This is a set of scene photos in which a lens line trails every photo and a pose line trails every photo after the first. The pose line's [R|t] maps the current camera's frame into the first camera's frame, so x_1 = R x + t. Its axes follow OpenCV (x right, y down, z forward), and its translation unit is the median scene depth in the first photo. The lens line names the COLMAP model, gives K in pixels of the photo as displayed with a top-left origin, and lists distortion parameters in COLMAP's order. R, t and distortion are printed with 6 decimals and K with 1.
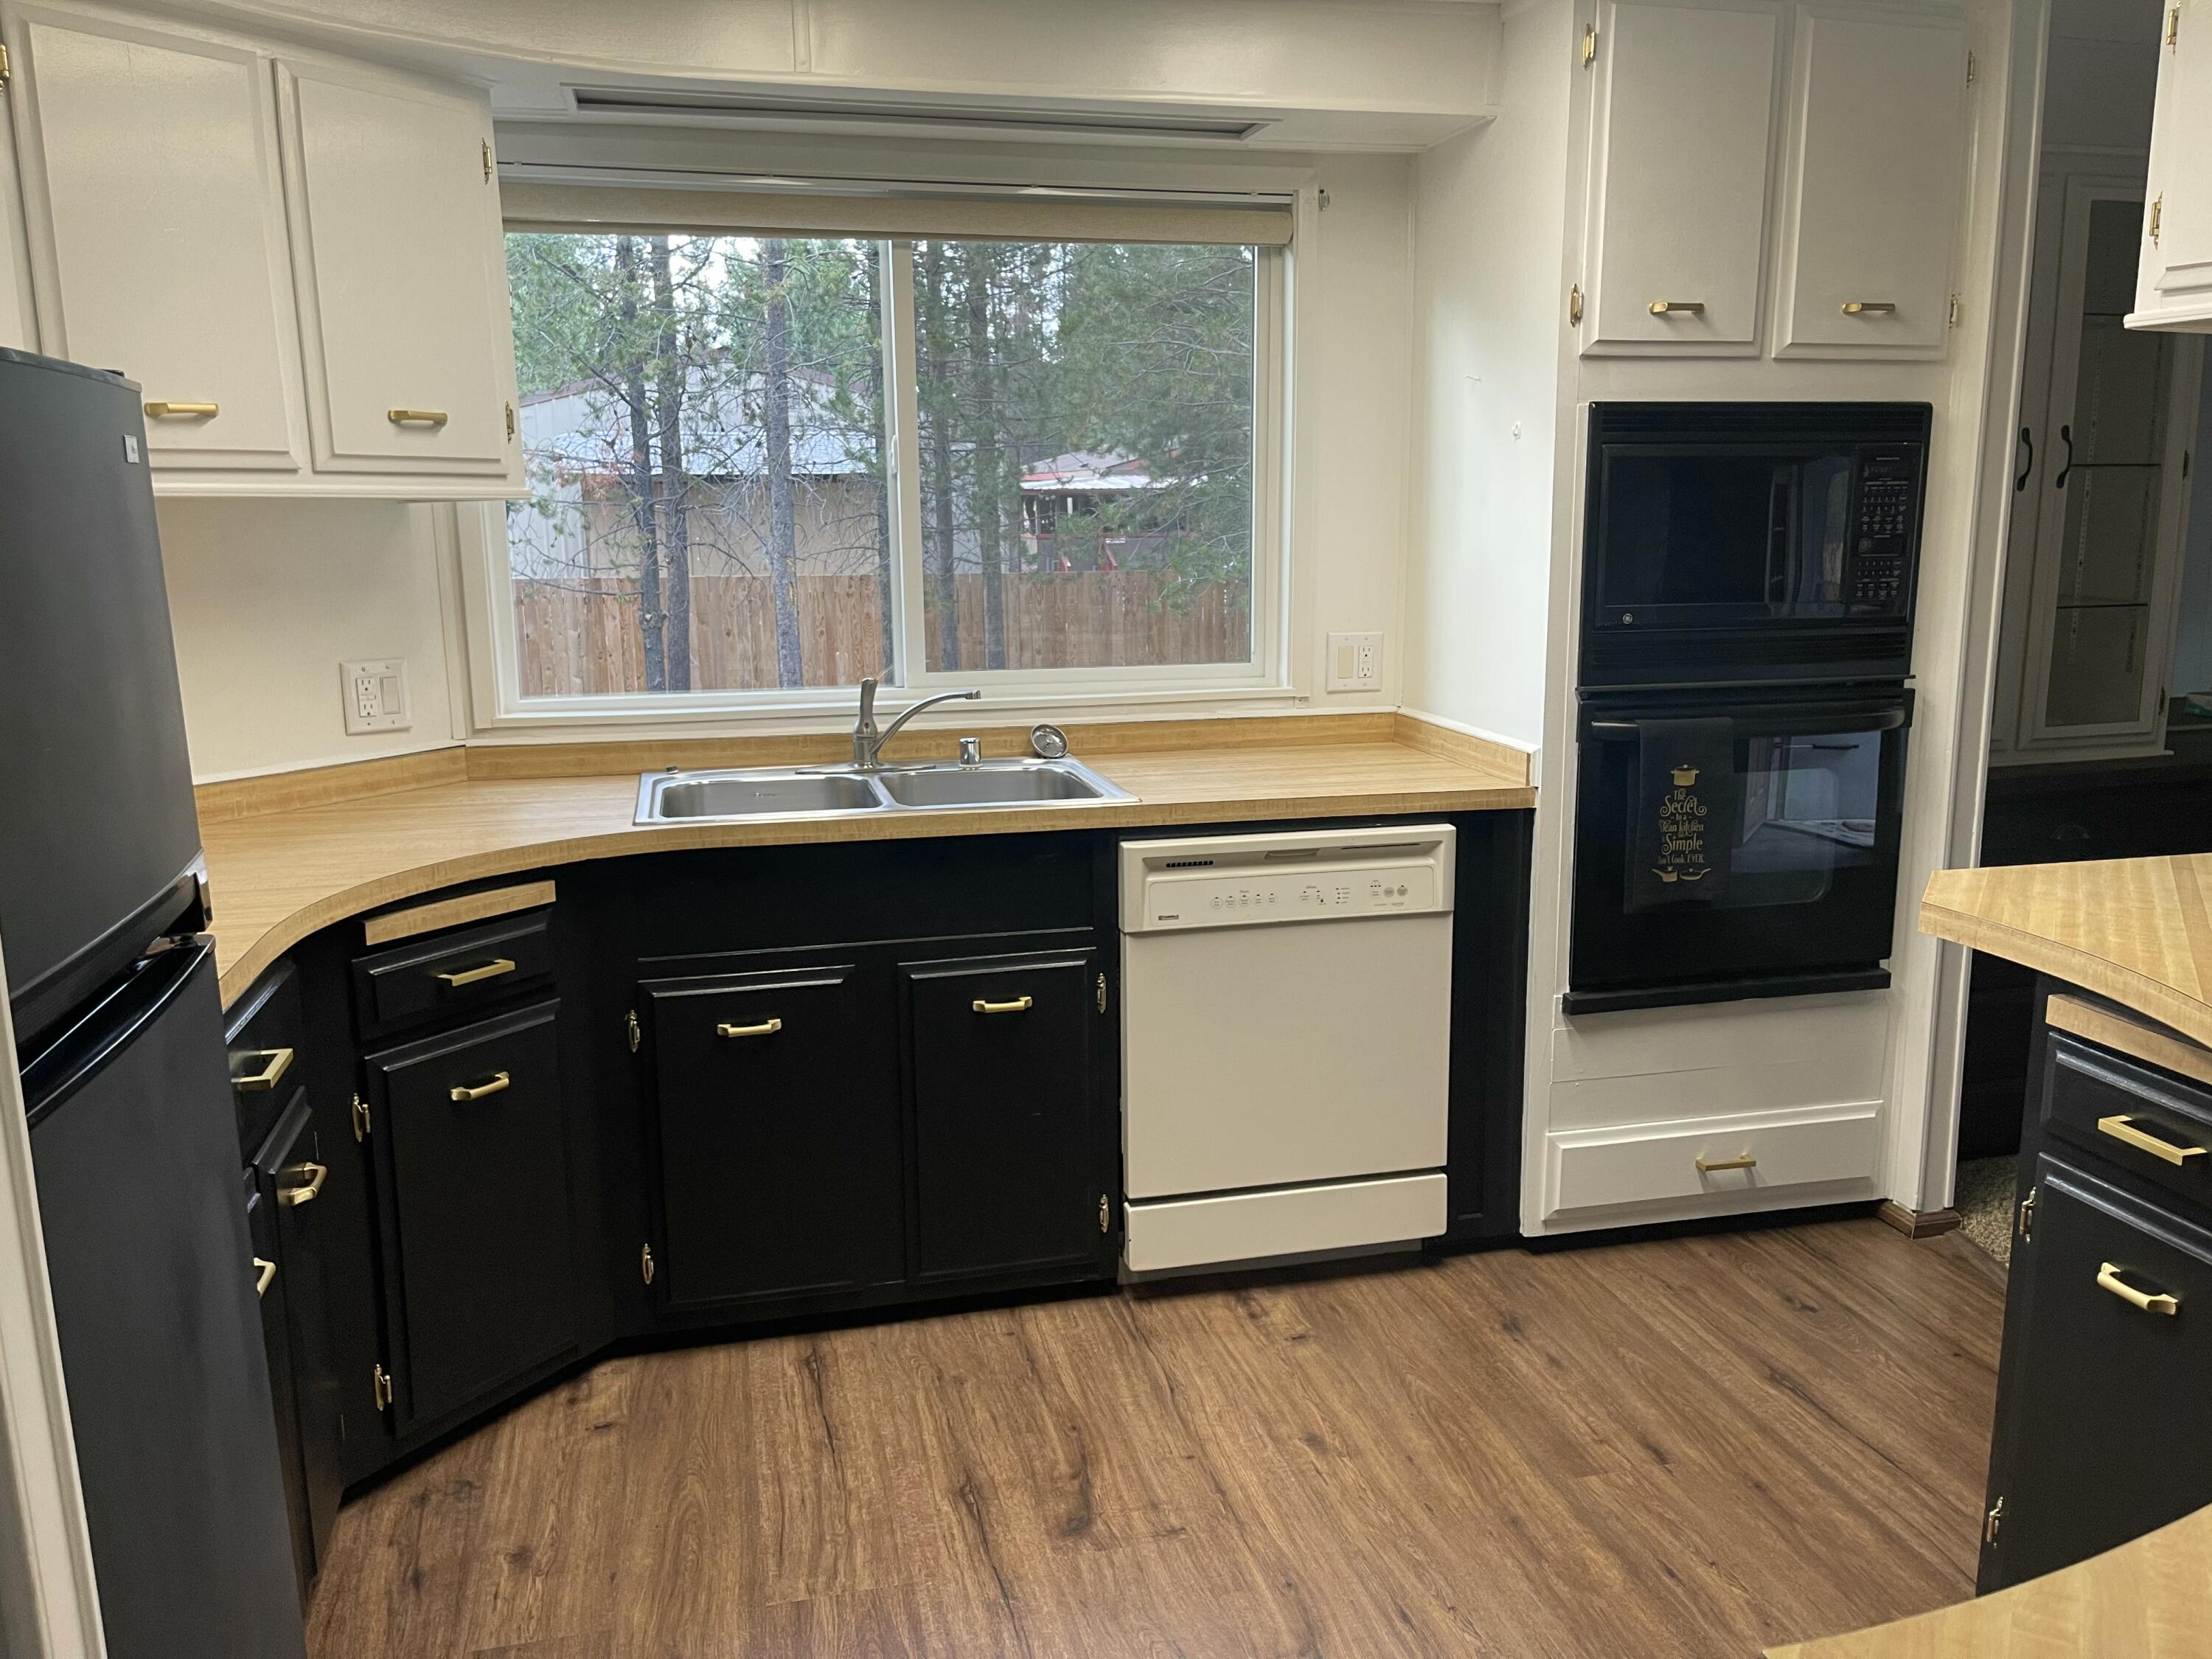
lens RADIAL K [[1668.4, 0, 1101.2], [0, 1668.4, 827.3], [0, 0, 1]] dist [0.052640, -0.075411]
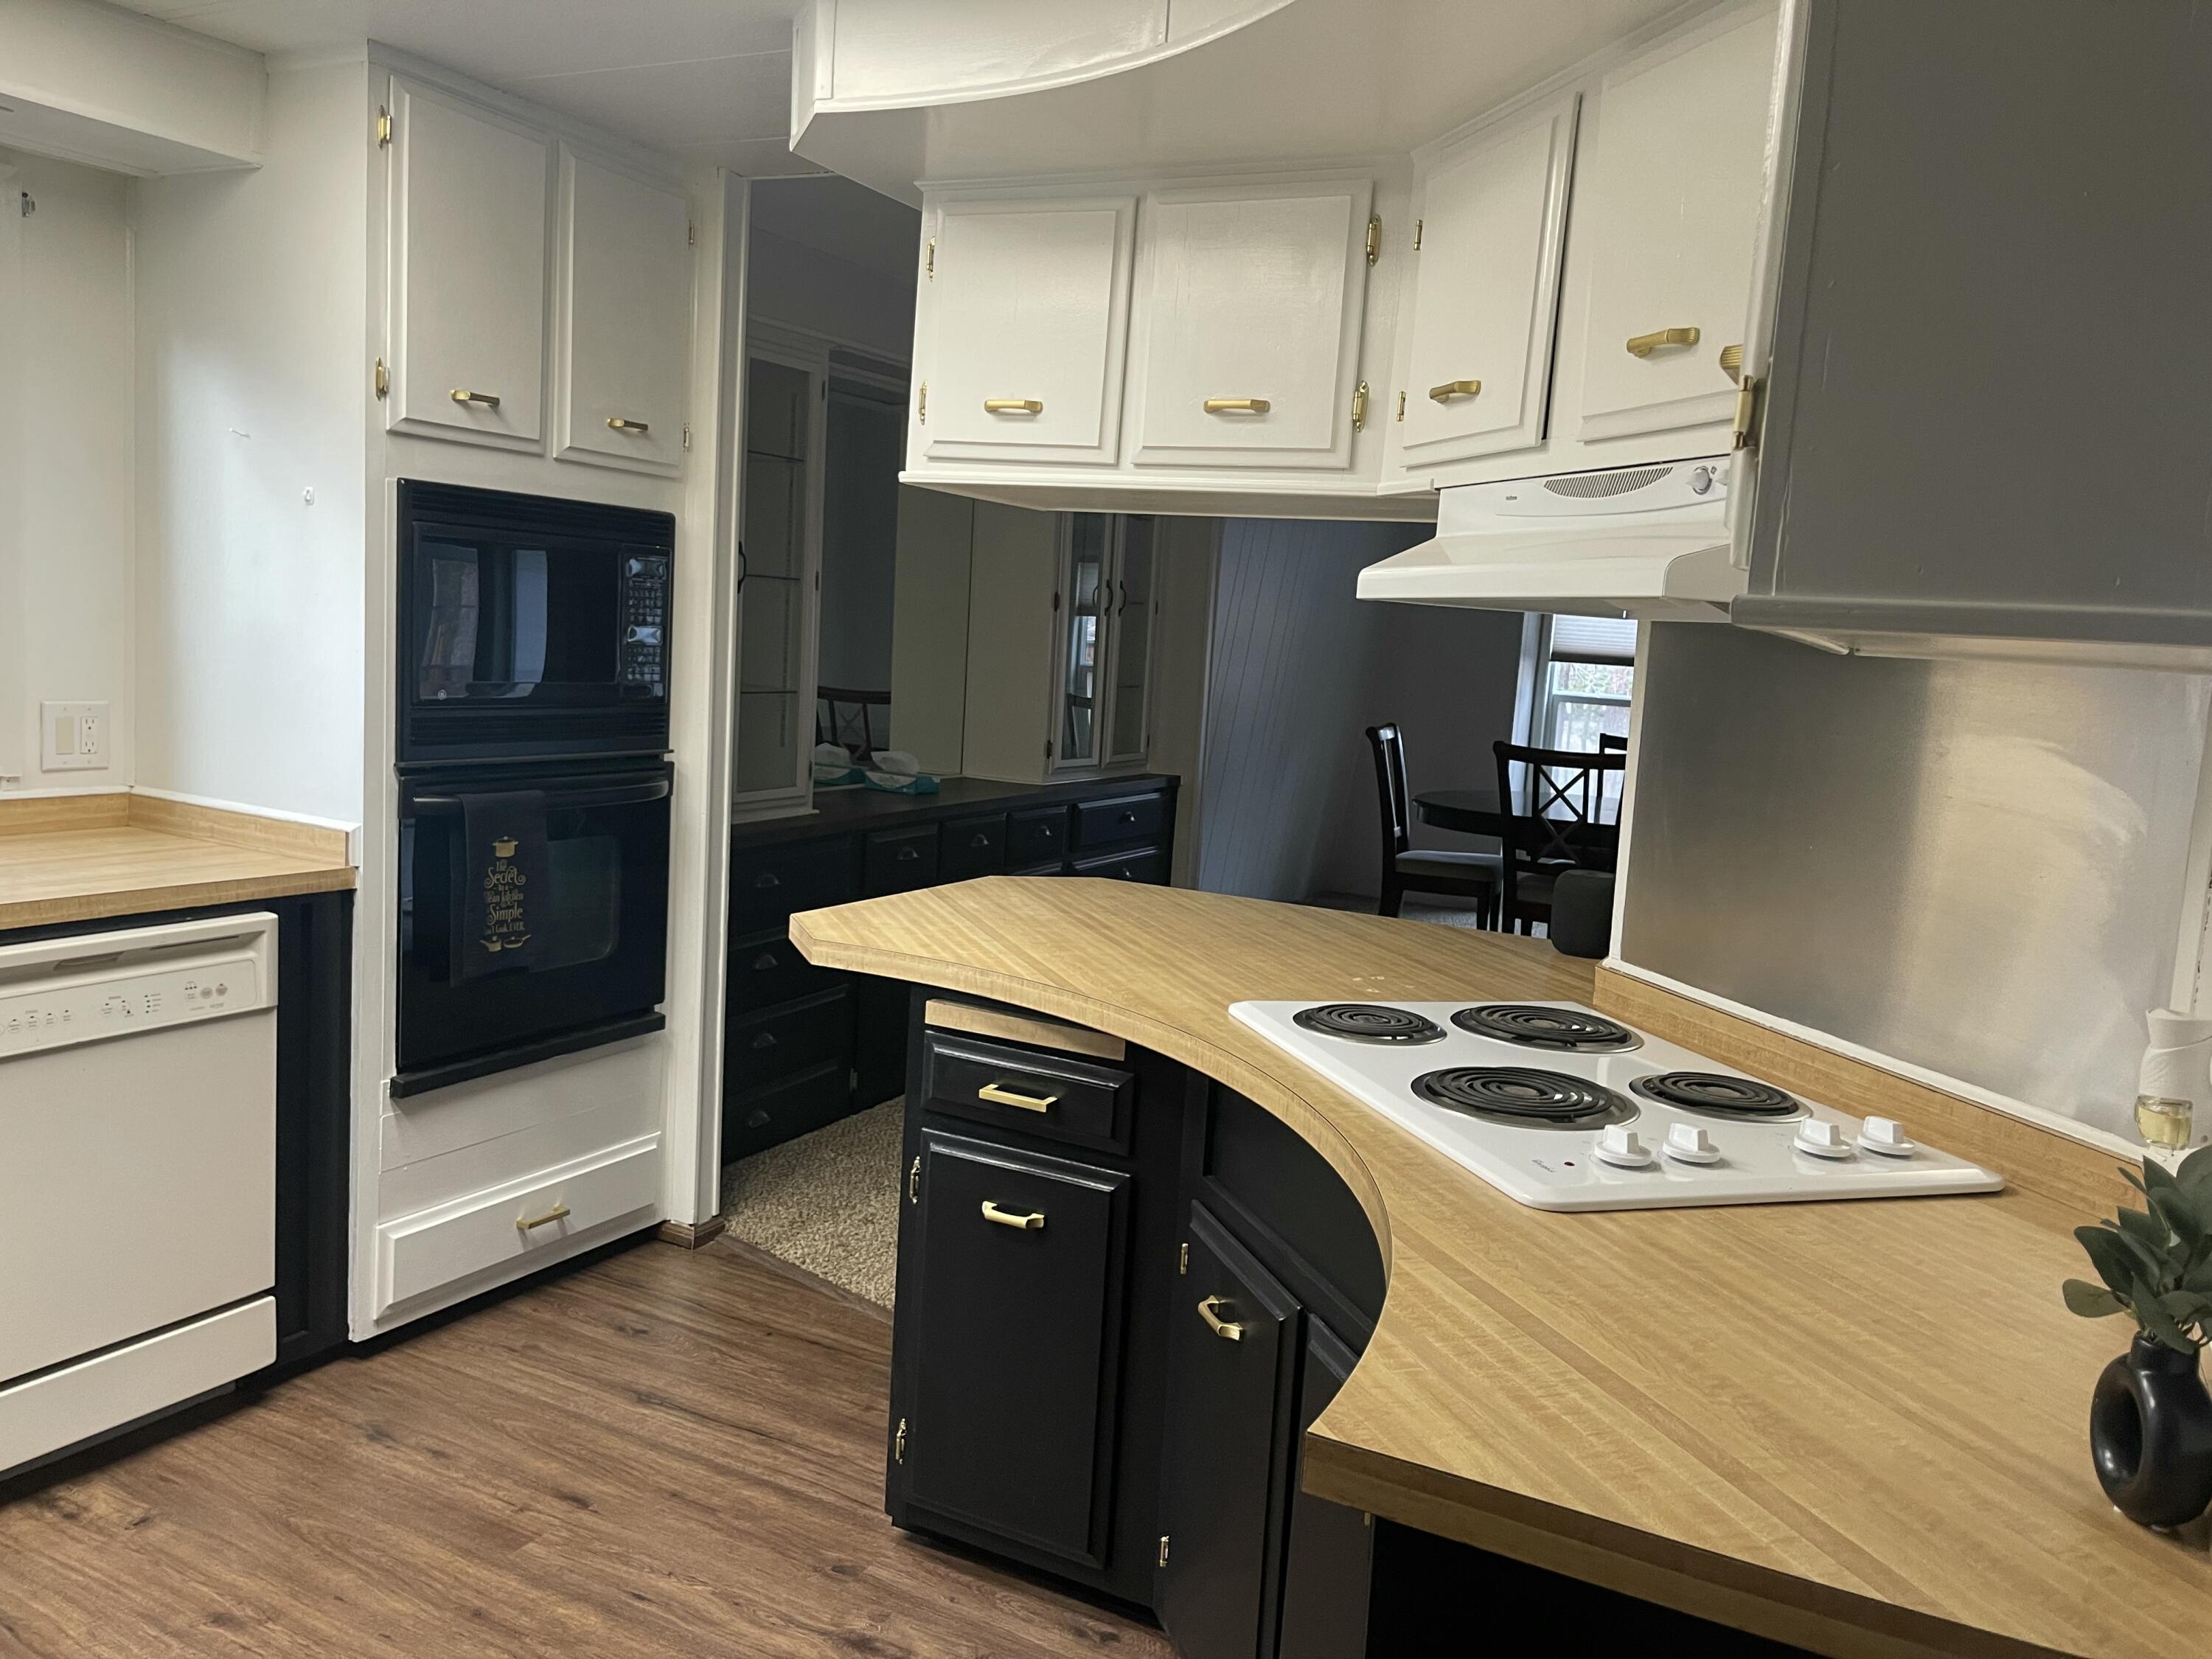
lens RADIAL K [[1668.4, 0, 1116.0], [0, 1668.4, 815.7], [0, 0, 1]] dist [0.052640, -0.075411]
pose [[0.655160, -0.034095, 0.754720, -0.185405], [0.072413, 0.997216, -0.017810, -0.004470], [-0.752012, 0.066320, 0.655805, 0.036802]]
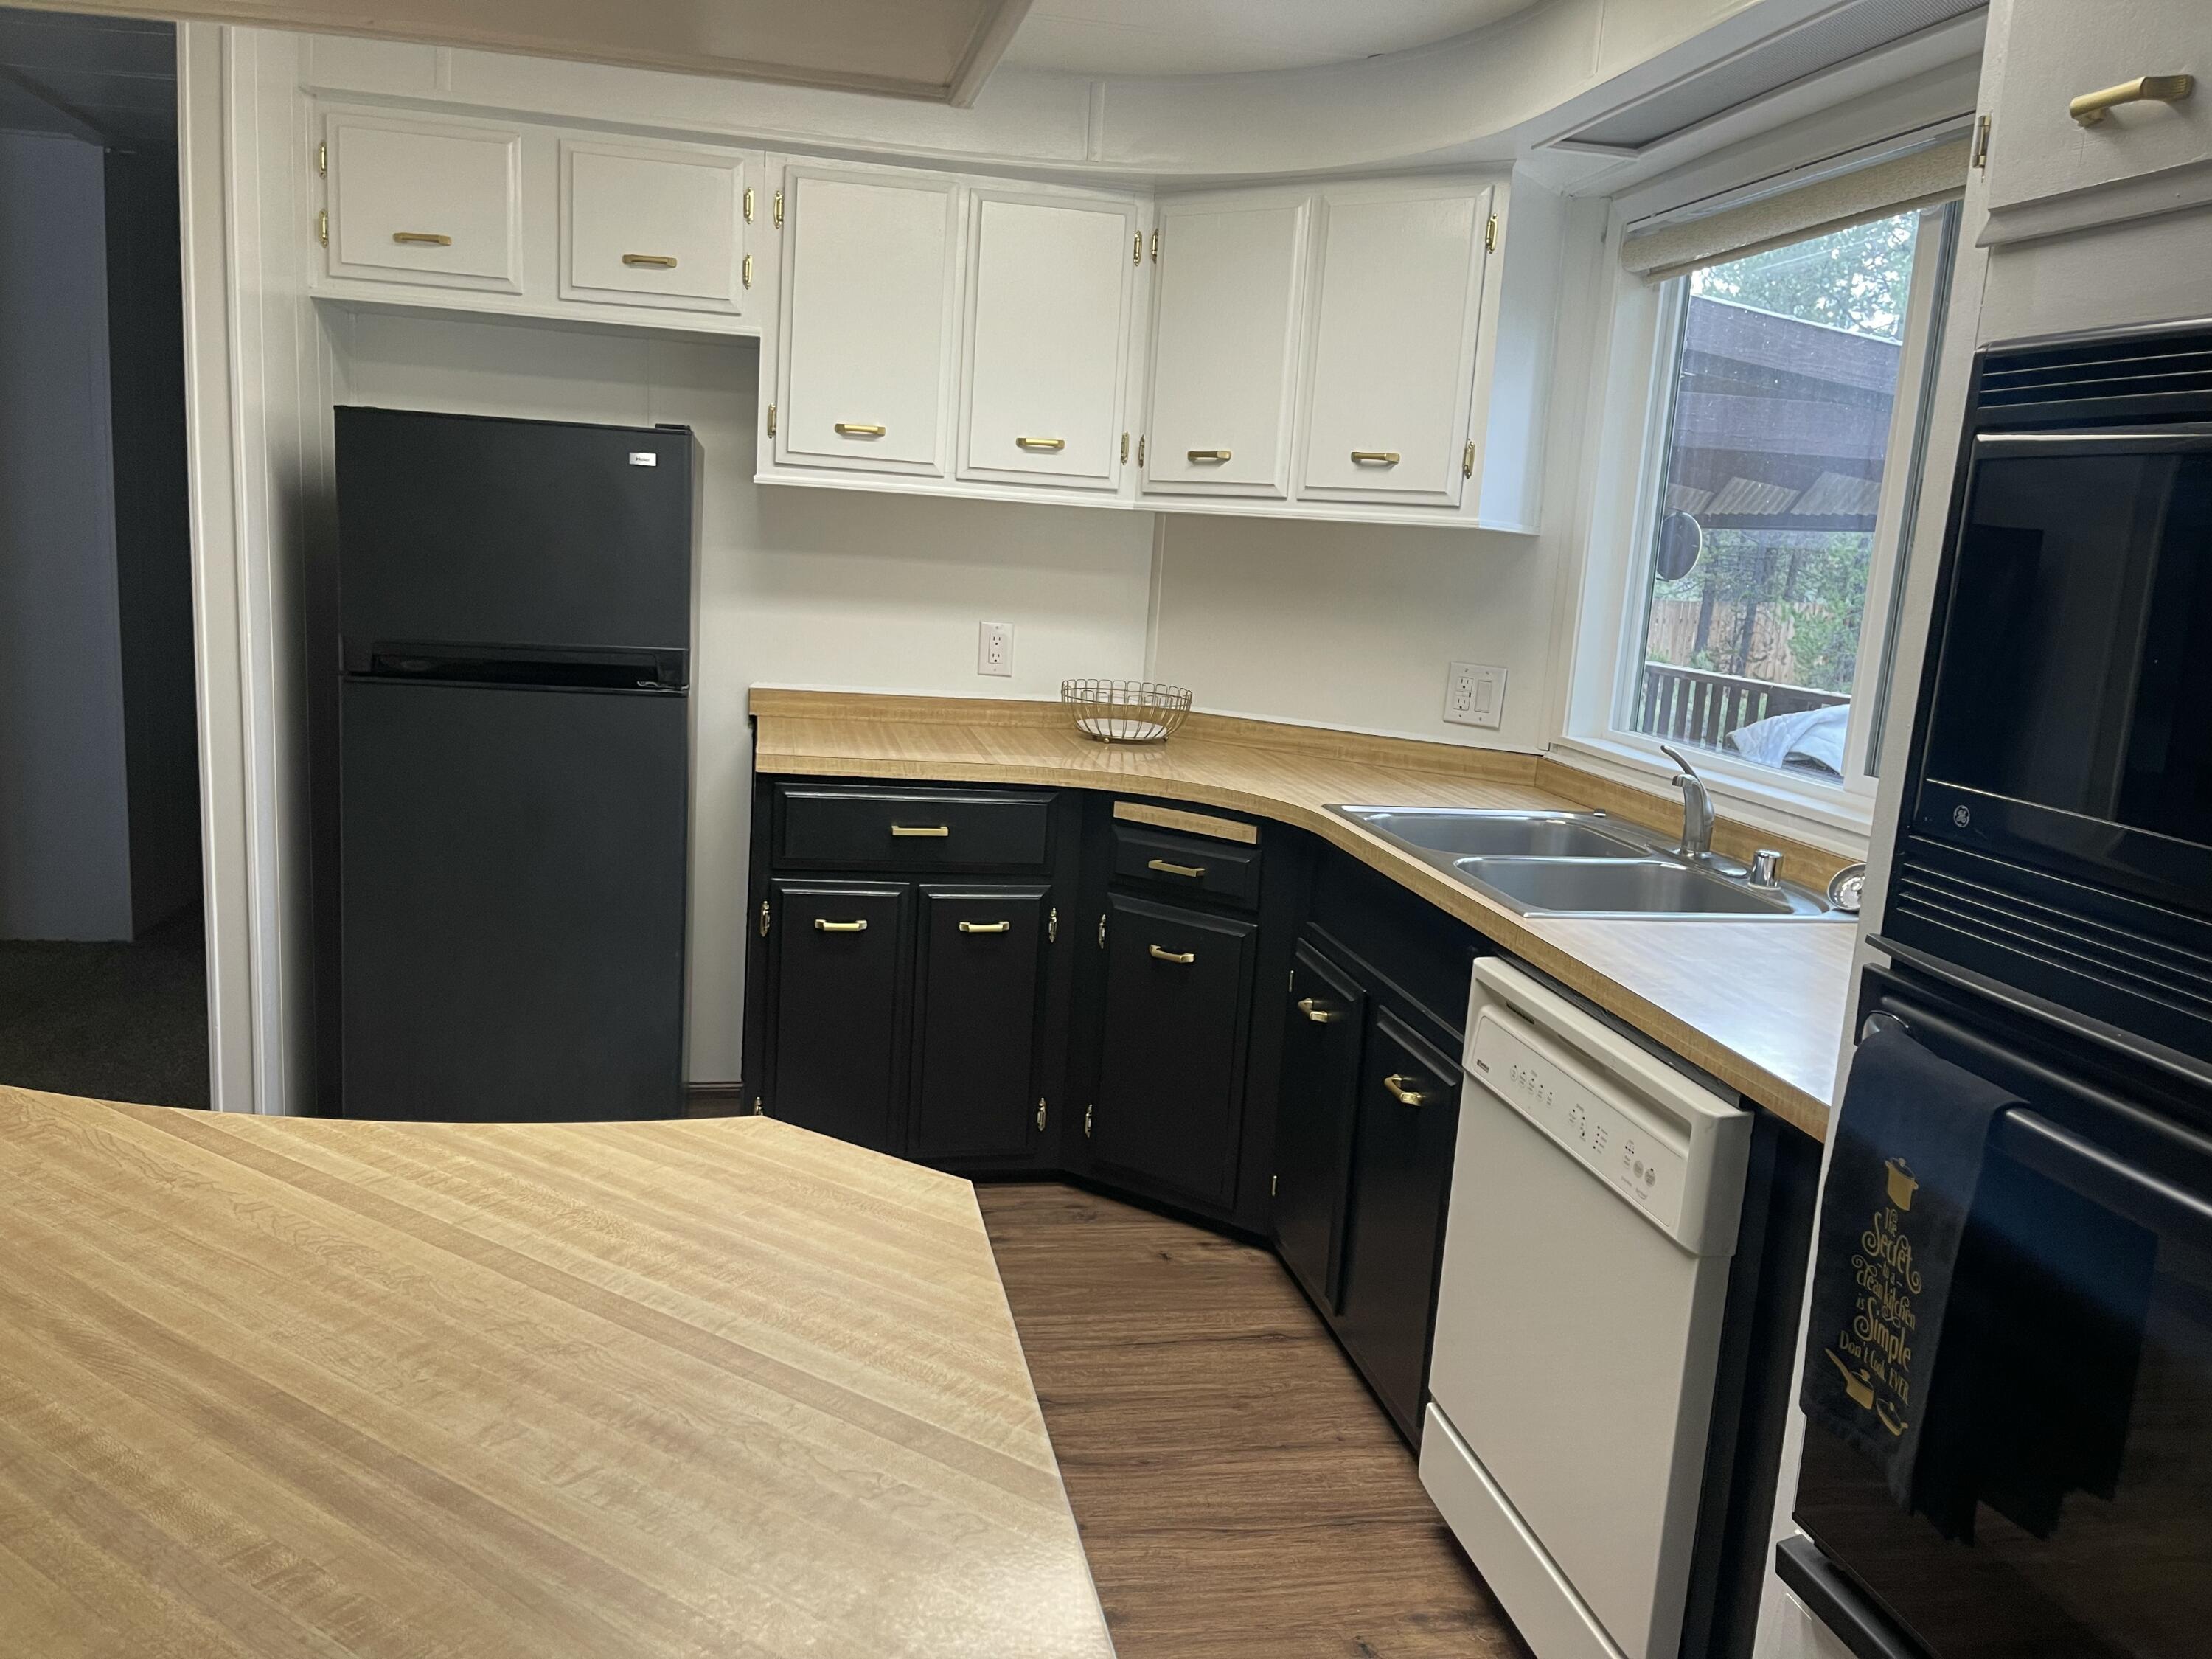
lens RADIAL K [[1668.4, 0, 1100.1], [0, 1668.4, 830.0], [0, 0, 1]] dist [0.052640, -0.075411]
pose [[-0.046549, 0.185254, -0.981588, 0.767088], [-0.247292, 0.949928, 0.191006, -0.149487], [0.967822, 0.251630, 0.001594, 0.773613]]
